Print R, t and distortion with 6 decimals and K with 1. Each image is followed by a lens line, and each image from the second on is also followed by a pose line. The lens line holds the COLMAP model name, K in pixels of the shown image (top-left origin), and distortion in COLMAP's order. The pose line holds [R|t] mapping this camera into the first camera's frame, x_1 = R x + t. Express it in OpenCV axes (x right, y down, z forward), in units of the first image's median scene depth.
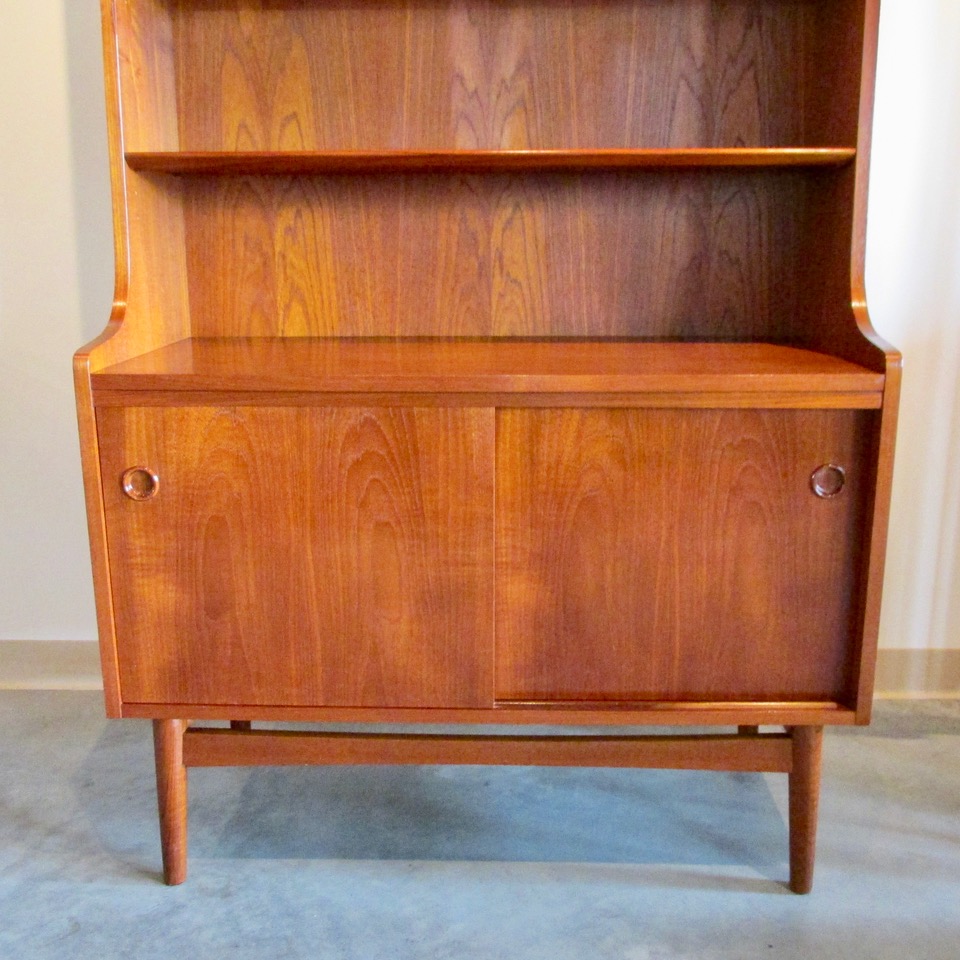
lens RADIAL K [[1059.4, 0, 479.7], [0, 1059.4, 480.8], [0, 0, 1]] dist [-0.018432, 0.000000]
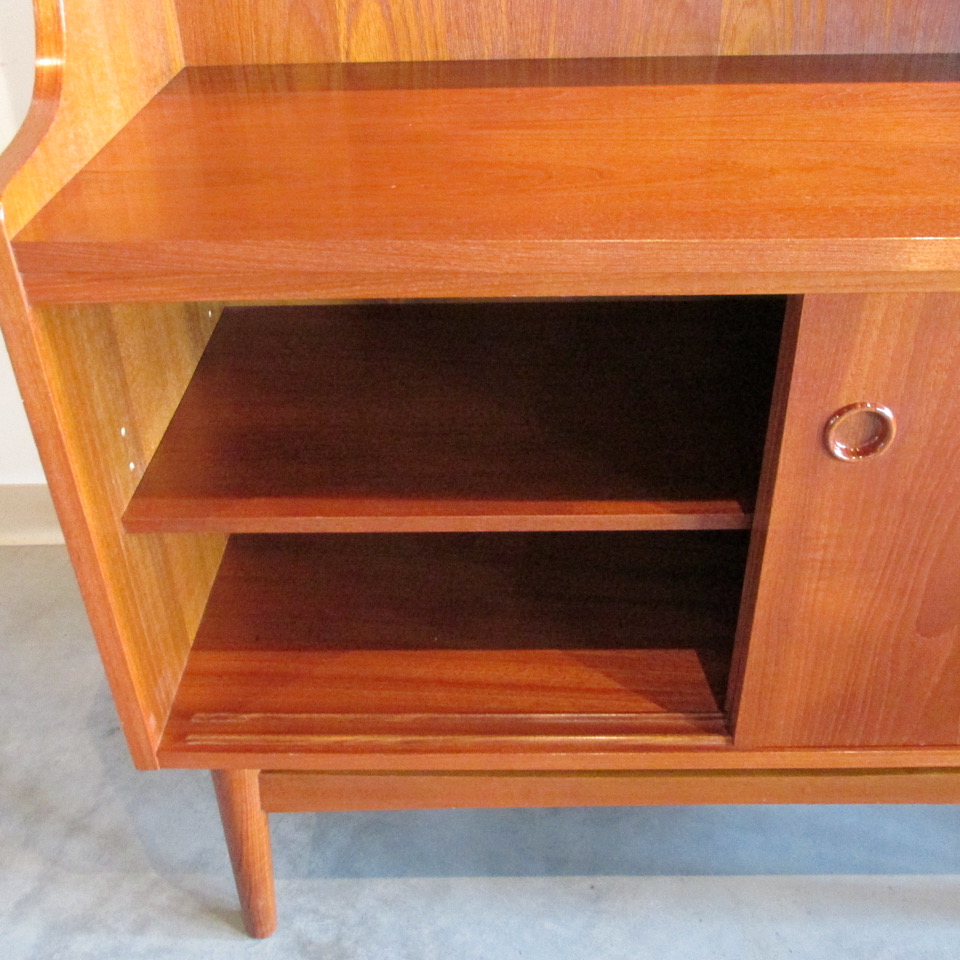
lens RADIAL K [[1059.4, 0, 481.9], [0, 1059.4, 479.4], [0, 0, 1]] dist [-0.018432, 0.000000]
pose [[0.999679, -0.023582, 0.009310, -0.138774], [0.018784, 0.935538, 0.352727, -0.139356], [-0.017028, -0.352439, 0.935680, 0.436026]]
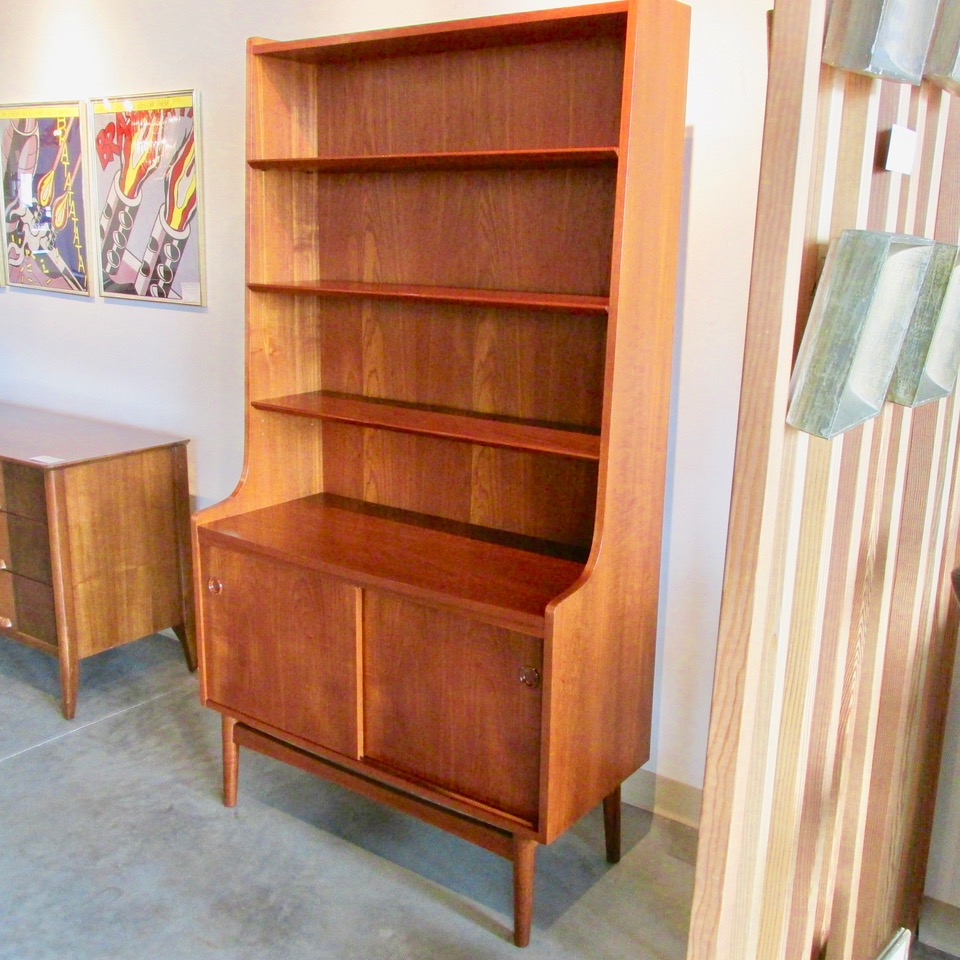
lens RADIAL K [[1059.4, 0, 482.4], [0, 1059.4, 483.9], [0, 0, 1]] dist [-0.018432, 0.000000]
pose [[0.829306, 0.150884, -0.538039, 0.909864], [-0.153470, 0.987330, 0.040330, -0.281461], [0.537307, 0.049127, 0.841955, -0.282829]]
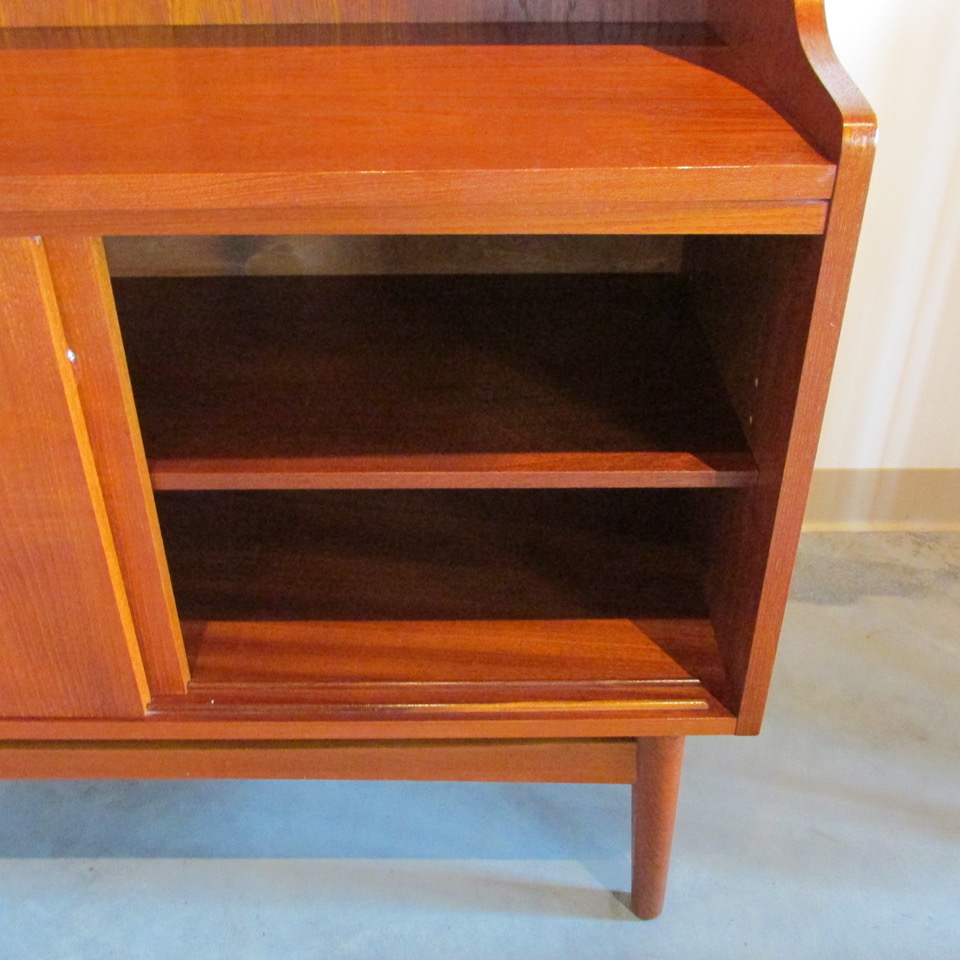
lens RADIAL K [[1059.4, 0, 480.2], [0, 1059.4, 479.2], [0, 0, 1]] dist [-0.018432, 0.000000]
pose [[0.999510, -0.015640, 0.027124, 0.172966], [0.005686, 0.942566, 0.333972, -0.105155], [-0.030790, -0.333654, 0.942193, 0.425010]]
